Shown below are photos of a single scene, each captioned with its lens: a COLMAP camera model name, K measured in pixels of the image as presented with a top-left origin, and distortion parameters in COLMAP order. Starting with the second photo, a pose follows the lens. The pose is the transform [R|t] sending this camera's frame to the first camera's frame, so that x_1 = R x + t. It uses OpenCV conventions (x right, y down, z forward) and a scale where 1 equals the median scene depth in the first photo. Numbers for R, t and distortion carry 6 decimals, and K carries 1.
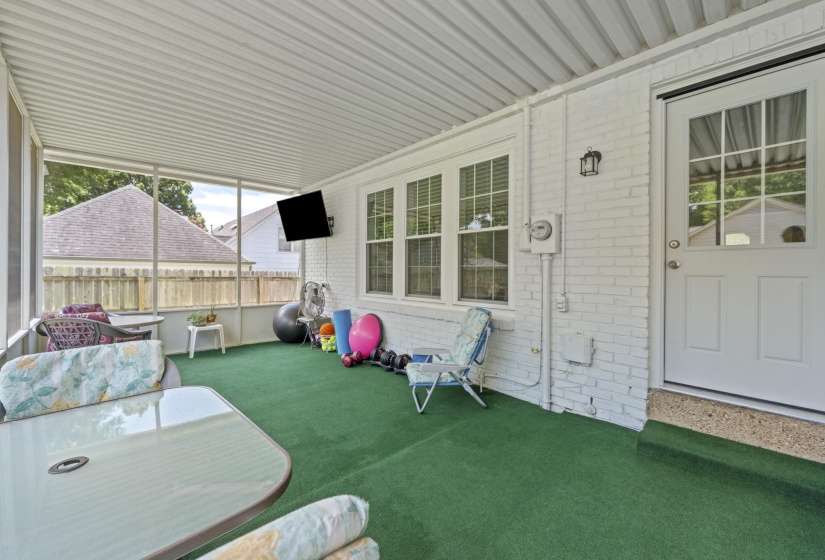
lens RADIAL K [[333.6, 0, 412.6], [0, 333.6, 274.8], [0, 0, 1]] dist [0.001647, 0.000626]
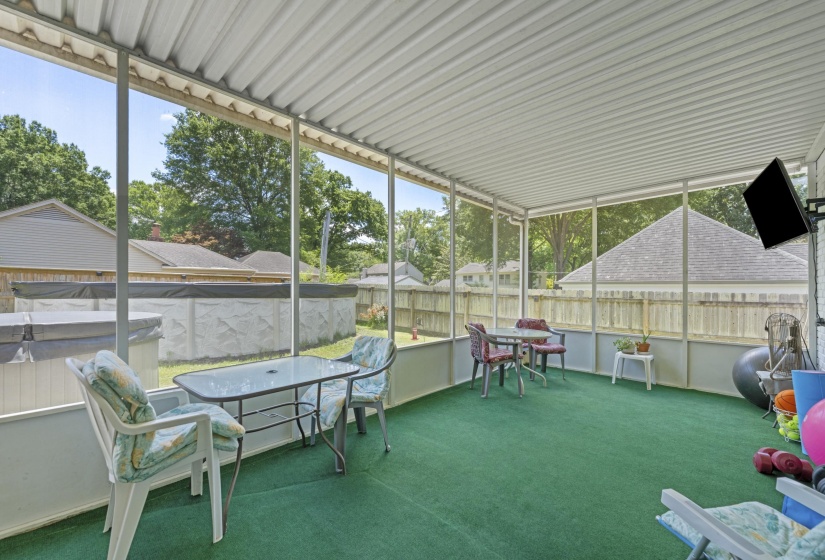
lens RADIAL K [[333.6, 0, 400.4], [0, 333.6, 291.4], [0, 0, 1]] dist [0.001647, 0.000626]
pose [[0.047368, -0.001907, -0.998876, 0.180545], [-0.011728, 0.999928, -0.002465, -0.007023], [0.998809, 0.011832, 0.047342, 0.206382]]
